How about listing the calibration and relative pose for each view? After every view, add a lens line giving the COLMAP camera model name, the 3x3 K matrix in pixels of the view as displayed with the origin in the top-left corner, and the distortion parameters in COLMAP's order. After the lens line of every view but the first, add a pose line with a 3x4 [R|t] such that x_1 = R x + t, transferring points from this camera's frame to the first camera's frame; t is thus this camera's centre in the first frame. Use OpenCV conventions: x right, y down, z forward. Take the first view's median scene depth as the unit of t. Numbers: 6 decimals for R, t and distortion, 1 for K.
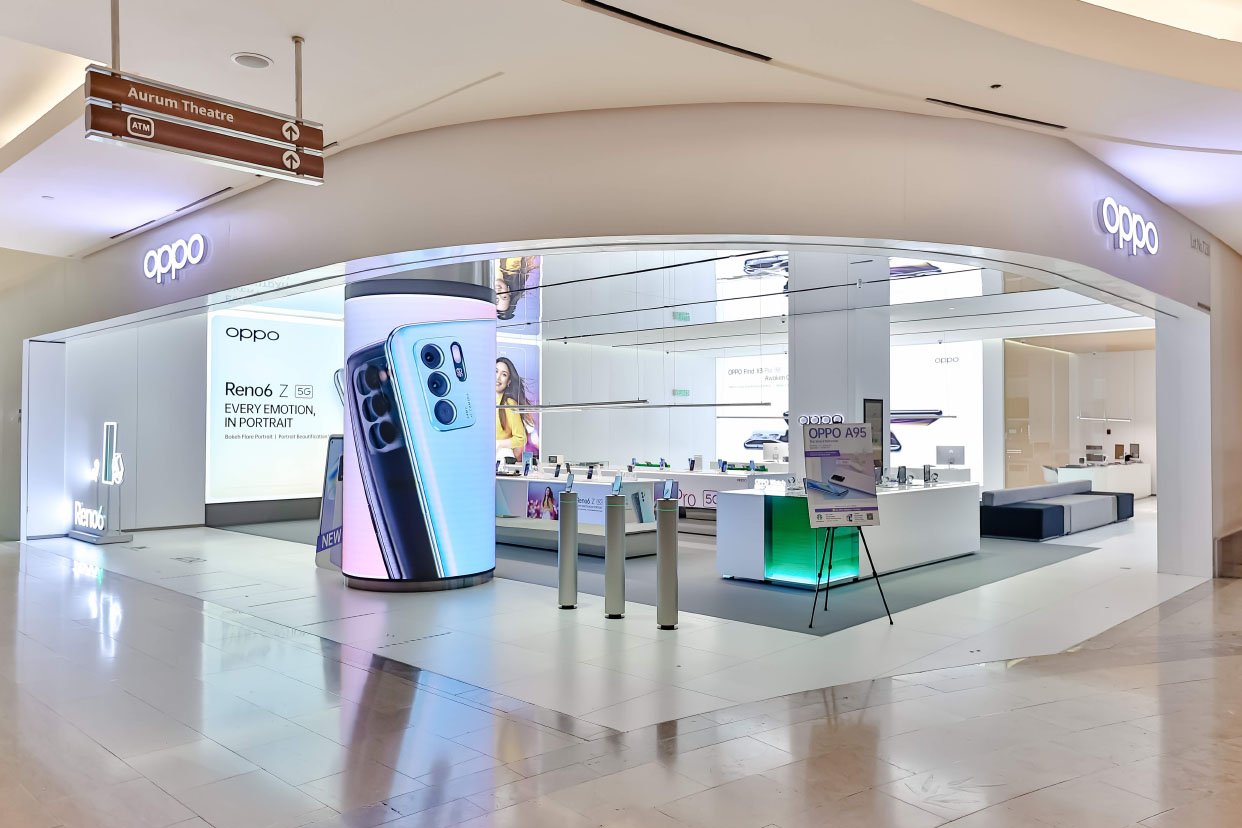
lens RADIAL K [[920.7, 0, 627.3], [0, 920.7, 414.8], [0, 0, 1]] dist [0.015543, 0.002398]
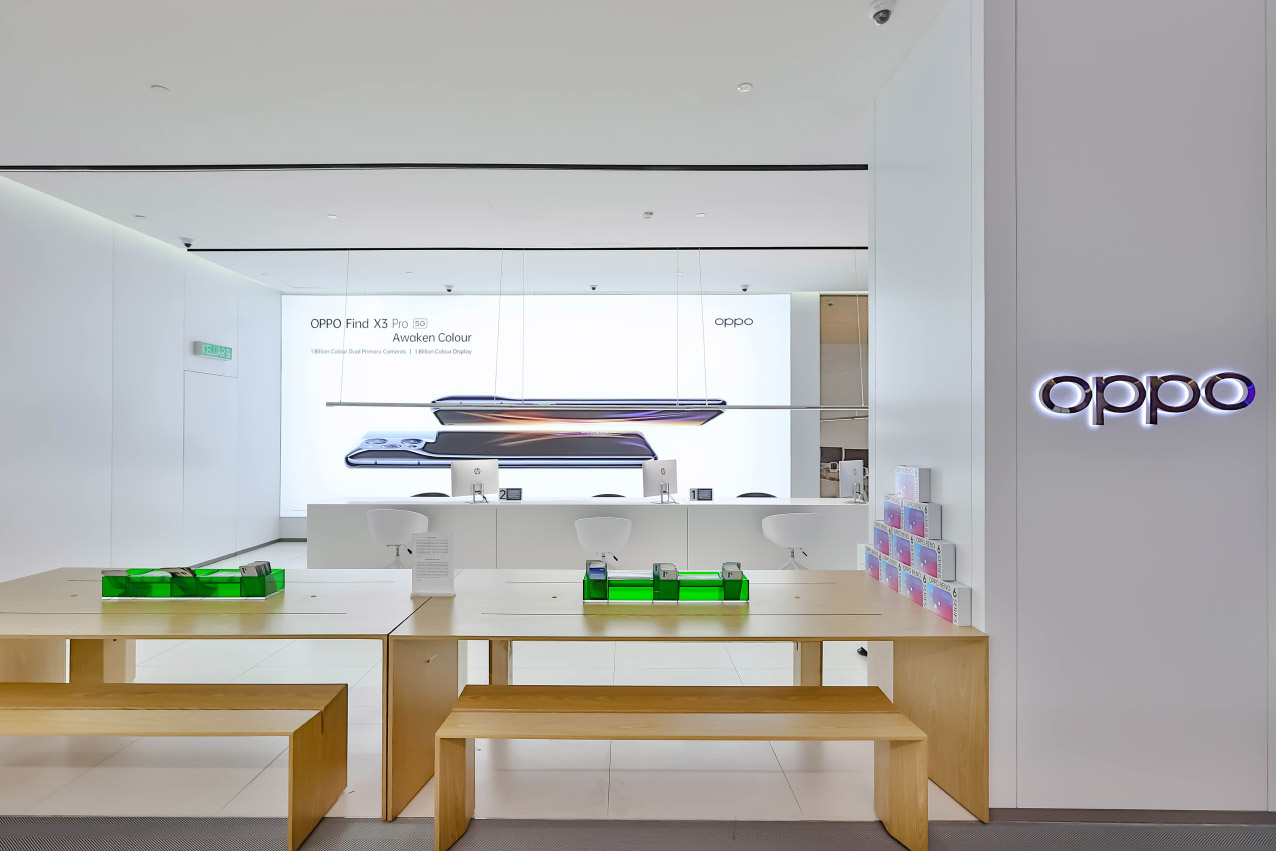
lens RADIAL K [[624.5, 0, 616.4], [0, 624.5, 427.8], [0, 0, 1]] dist [0.001574, 0.003252]
pose [[0.733659, 0.005510, 0.679496, -0.007666], [-0.009382, 0.999954, 0.002022, 0.015664], [-0.679453, -0.007859, 0.733677, 0.810453]]
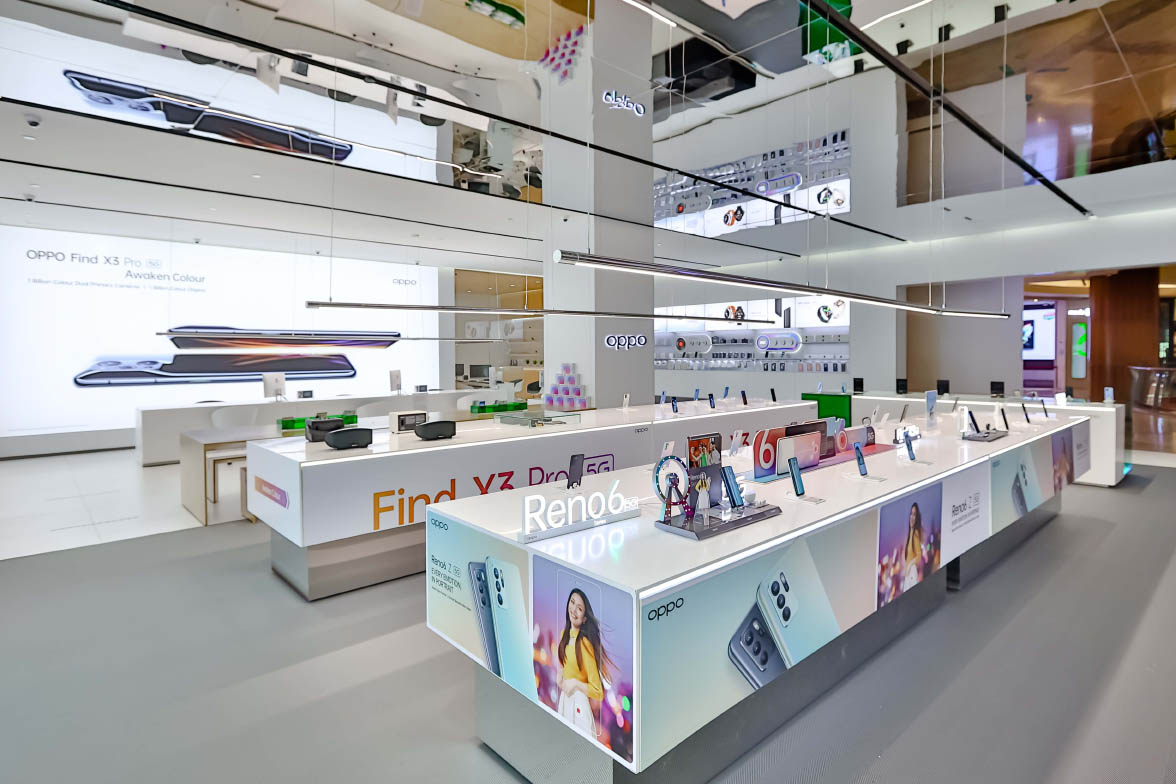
lens RADIAL K [[616.0, 0, 601.9], [0, 616.0, 365.1], [0, 0, 1]] dist [0.005411, 0.001450]
pose [[0.065244, -0.019958, 0.997670, -0.330077], [-0.004373, 0.999785, 0.020287, 0.017135], [-0.997860, -0.005686, 0.065142, 0.819431]]
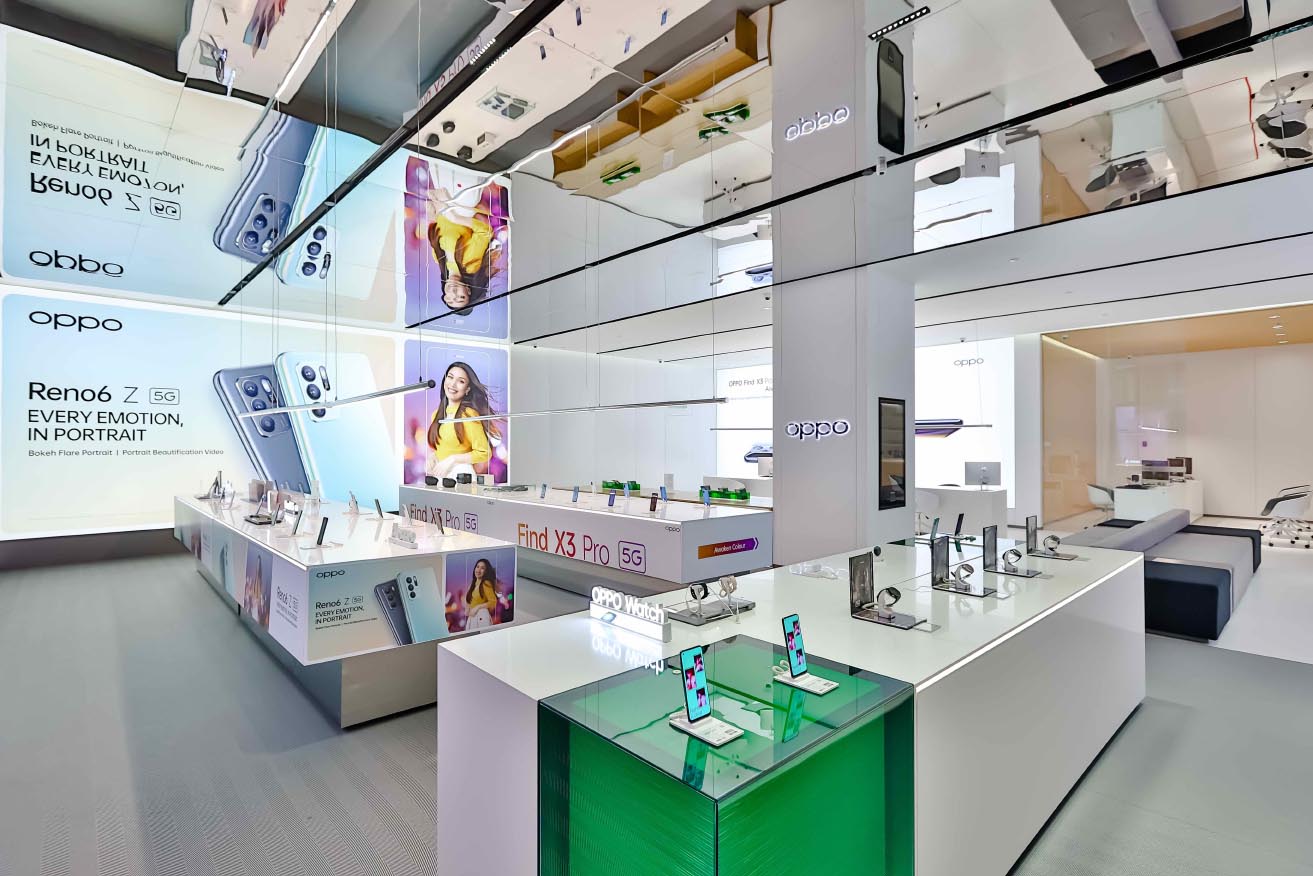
lens RADIAL K [[642.6, 0, 651.9], [0, 642.6, 439.3], [0, 0, 1]] dist [0.001574, 0.003252]
pose [[0.997865, -0.002231, -0.065274, 0.095995], [0.003012, 0.999925, 0.011877, 0.006146], [0.065243, -0.012049, 0.997797, 0.411661]]
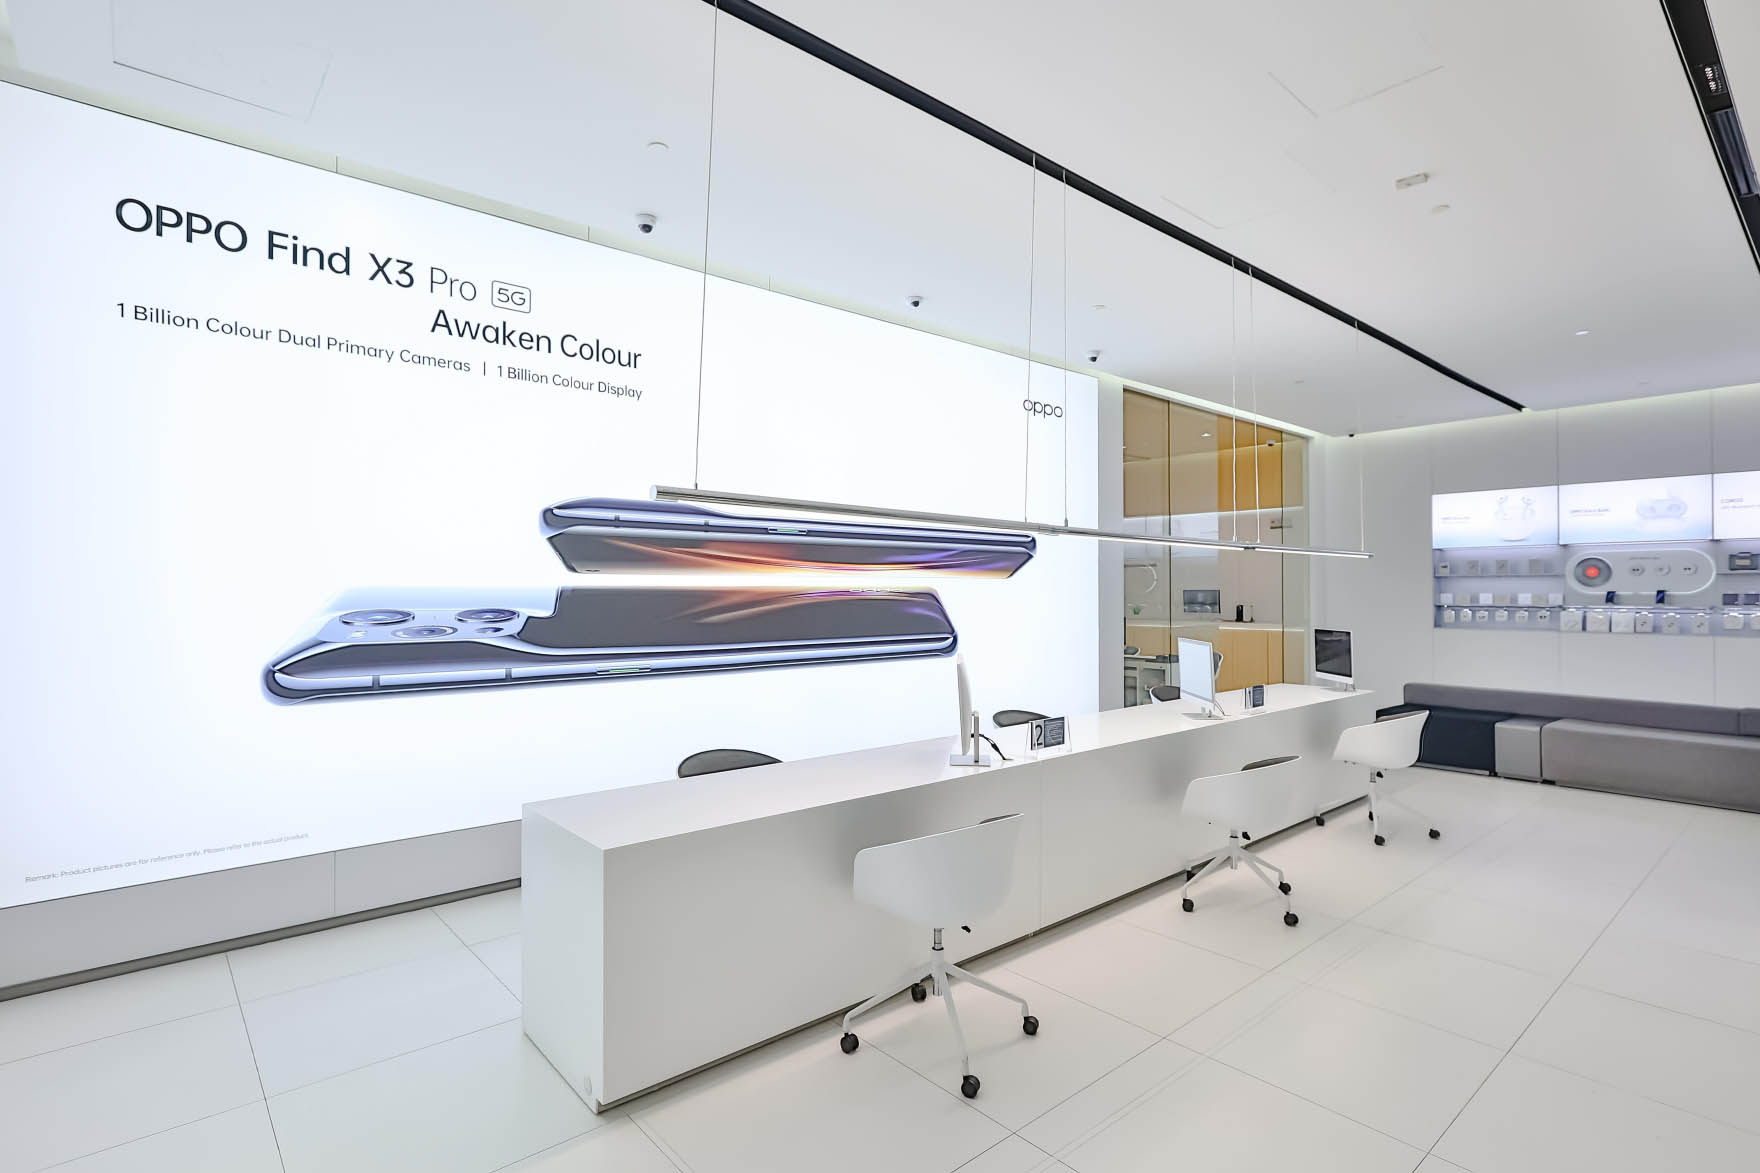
lens RADIAL K [[861.4, 0, 865.5], [0, 861.4, 587.8], [0, 0, 1]] dist [0.001574, 0.003252]
pose [[0.108365, 0.003759, 0.994104, -0.024839], [-0.010532, 0.999941, -0.002633, 0.020124], [-0.994055, -0.010185, 0.108399, 1.136427]]
